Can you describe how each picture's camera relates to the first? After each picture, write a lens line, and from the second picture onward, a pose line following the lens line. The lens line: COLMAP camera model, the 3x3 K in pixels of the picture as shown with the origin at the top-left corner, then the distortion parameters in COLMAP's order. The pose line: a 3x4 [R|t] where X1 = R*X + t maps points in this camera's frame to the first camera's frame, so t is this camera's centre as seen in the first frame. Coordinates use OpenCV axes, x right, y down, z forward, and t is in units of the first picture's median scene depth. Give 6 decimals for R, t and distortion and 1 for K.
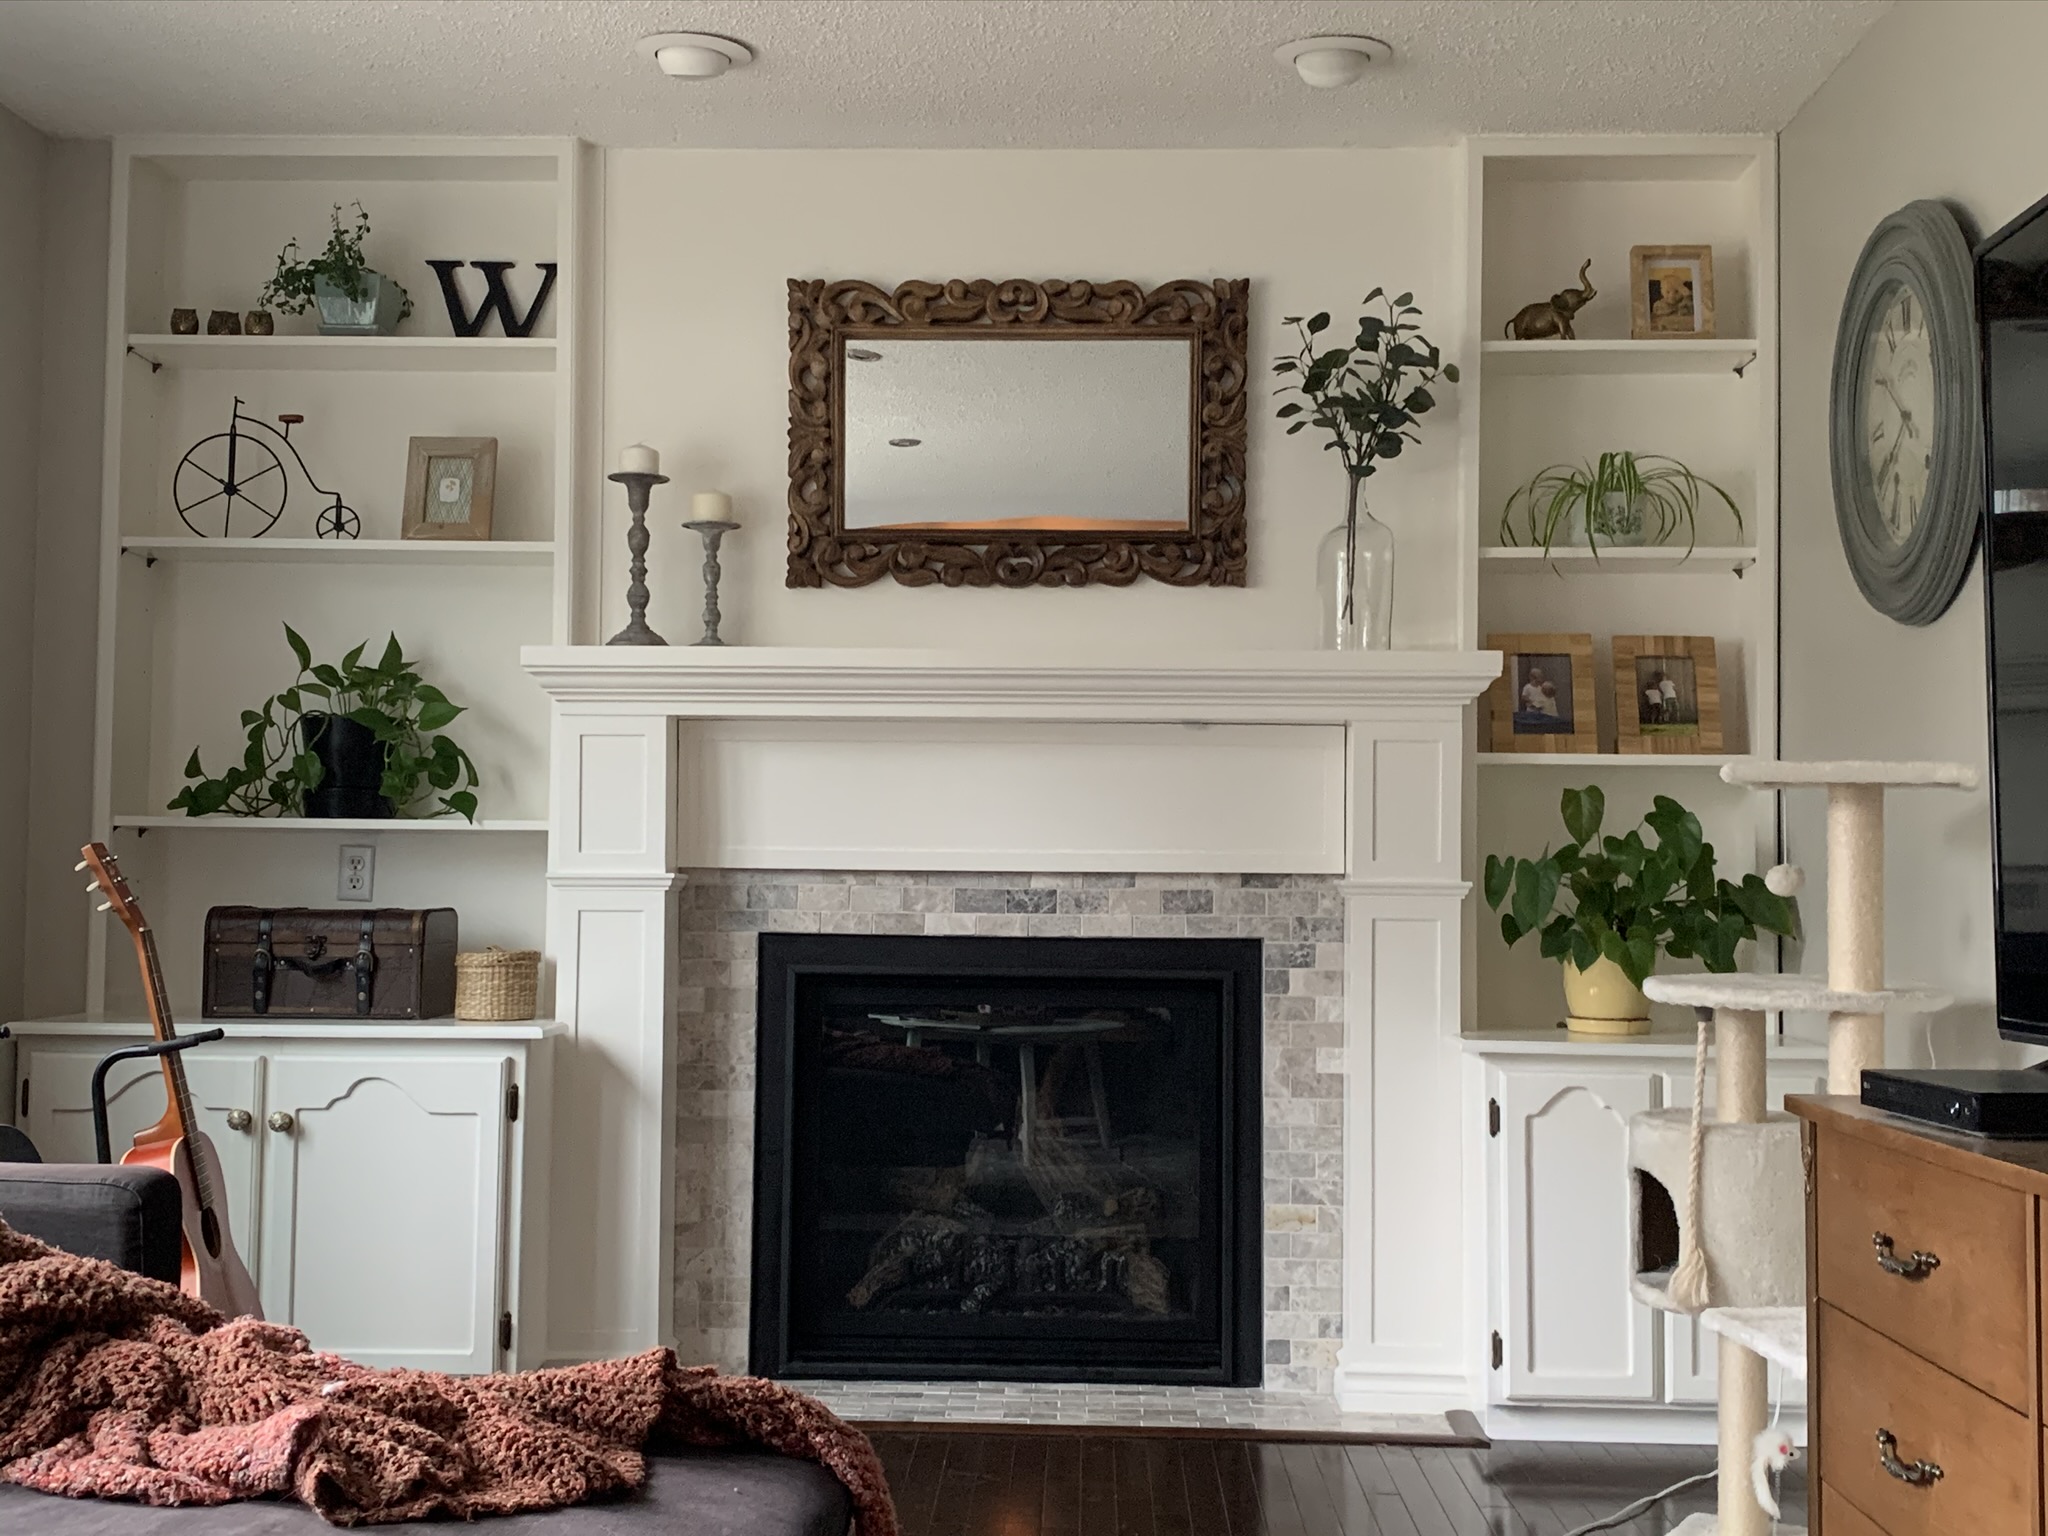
lens RADIAL K [[2380.3, 0, 1024.0], [0, 2380.3, 768.0], [0, 0, 1]] dist [0.434623, 0.008586]
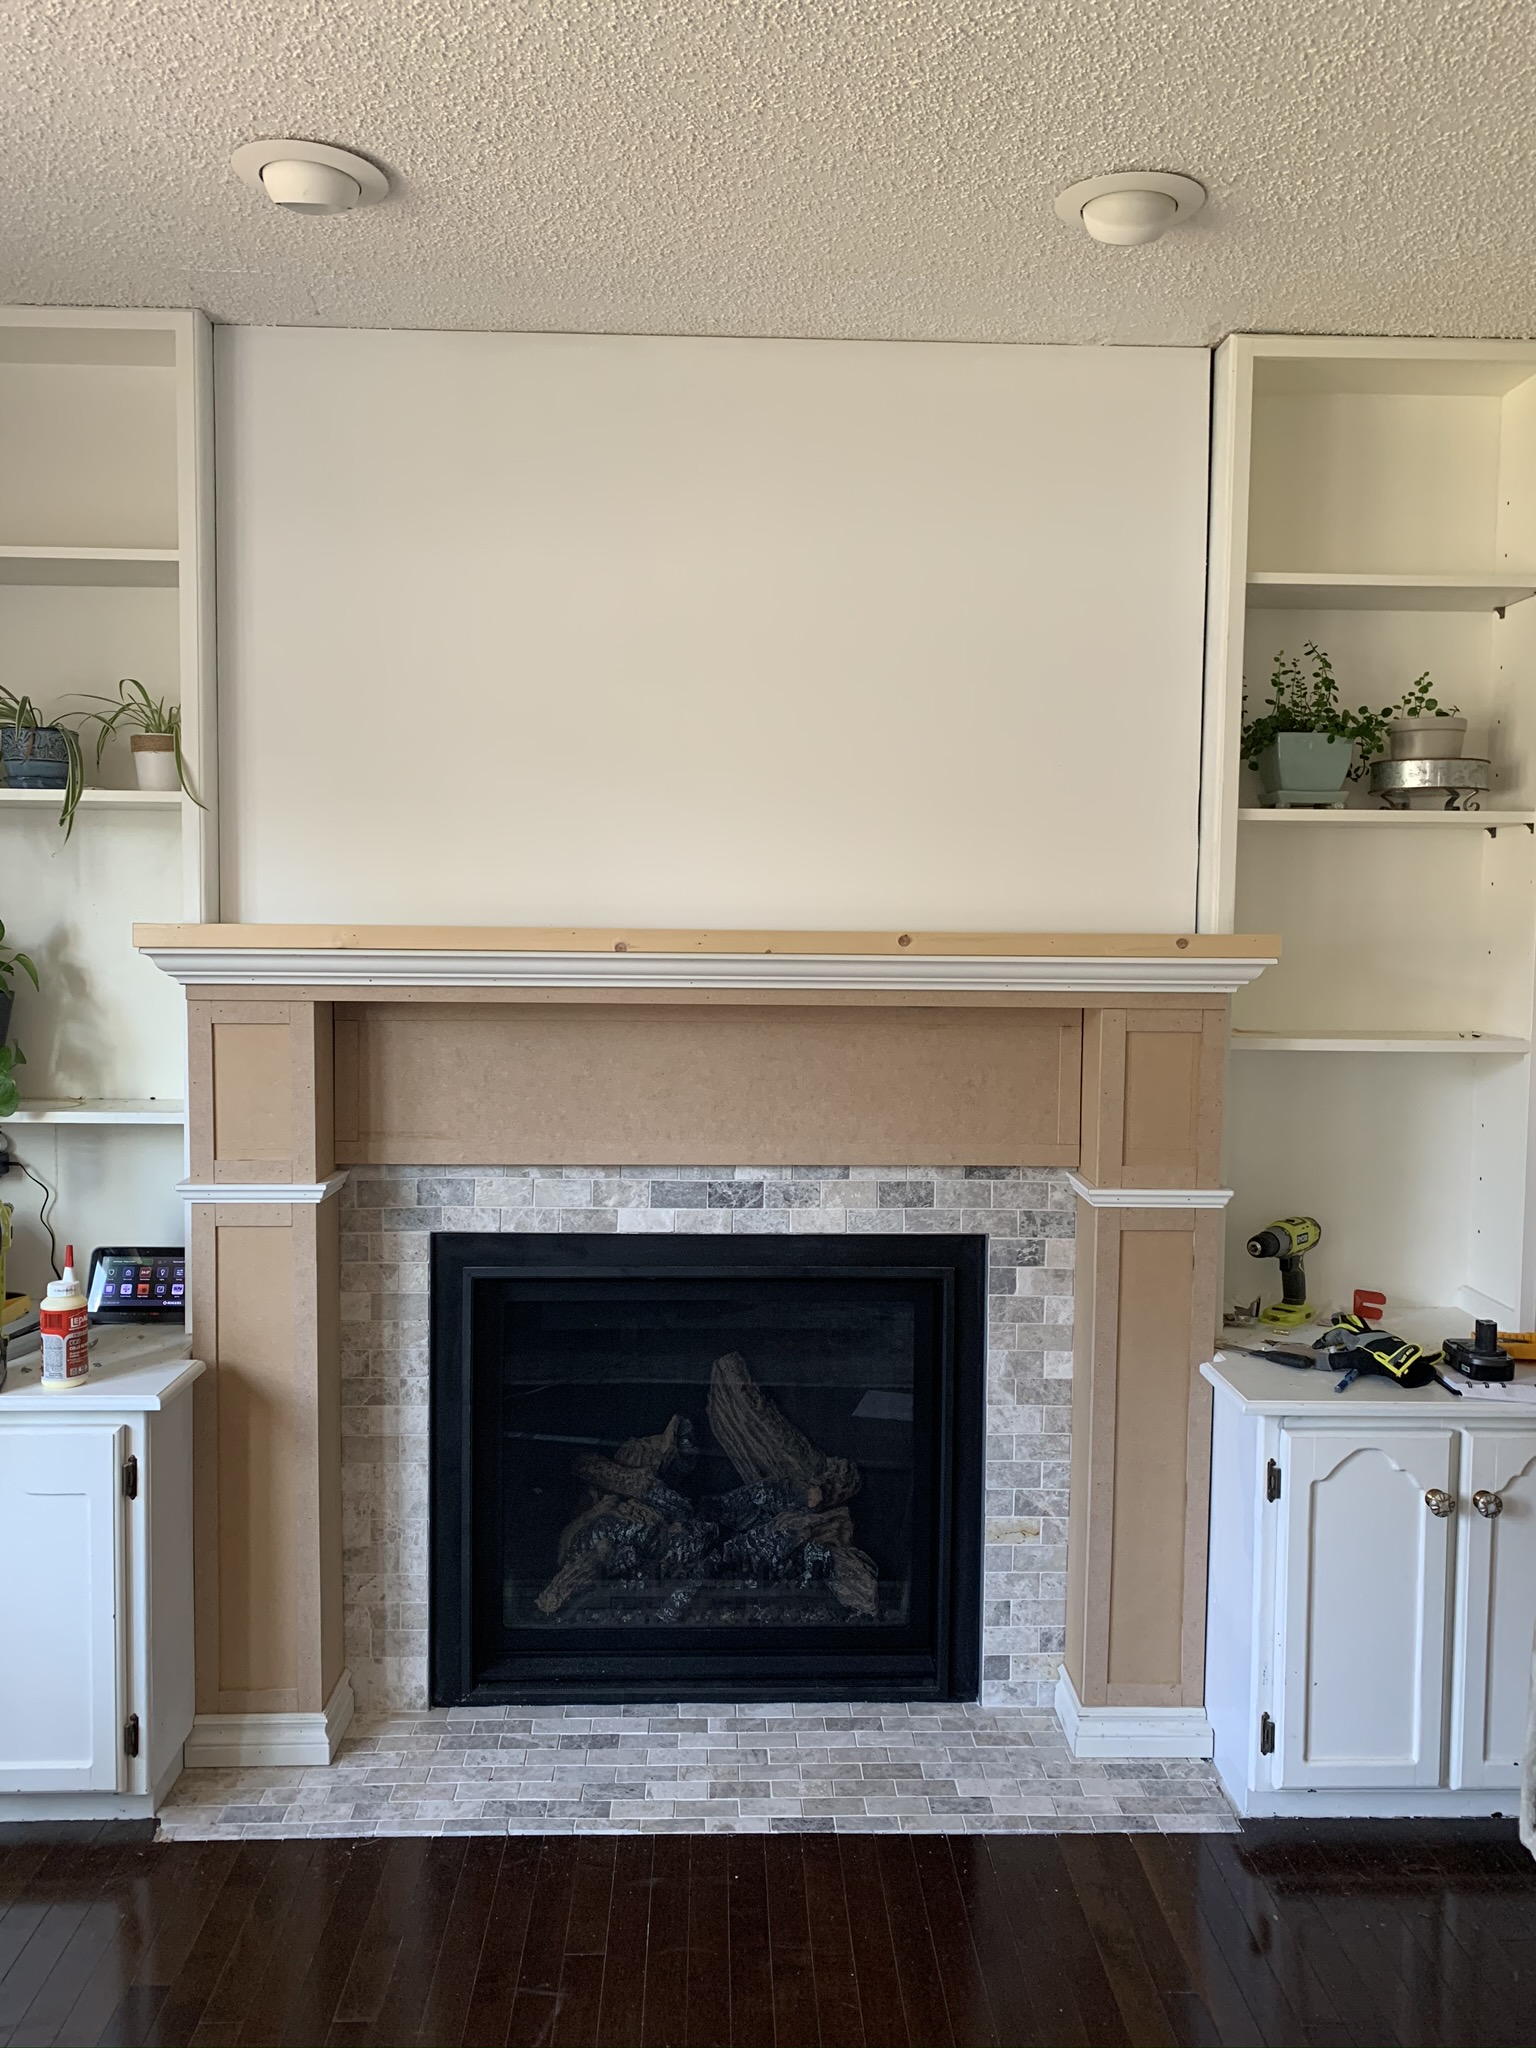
lens RADIAL K [[1547.2, 0, 768.0], [0, 1547.2, 1024.0], [0, 0, 1]] dist [0.239208, -0.320778]
pose [[0.997554, -0.004643, 0.069750, -0.025583], [-0.003605, 0.993046, 0.117669, -0.078643], [-0.069811, -0.117633, 0.990600, 0.421913]]
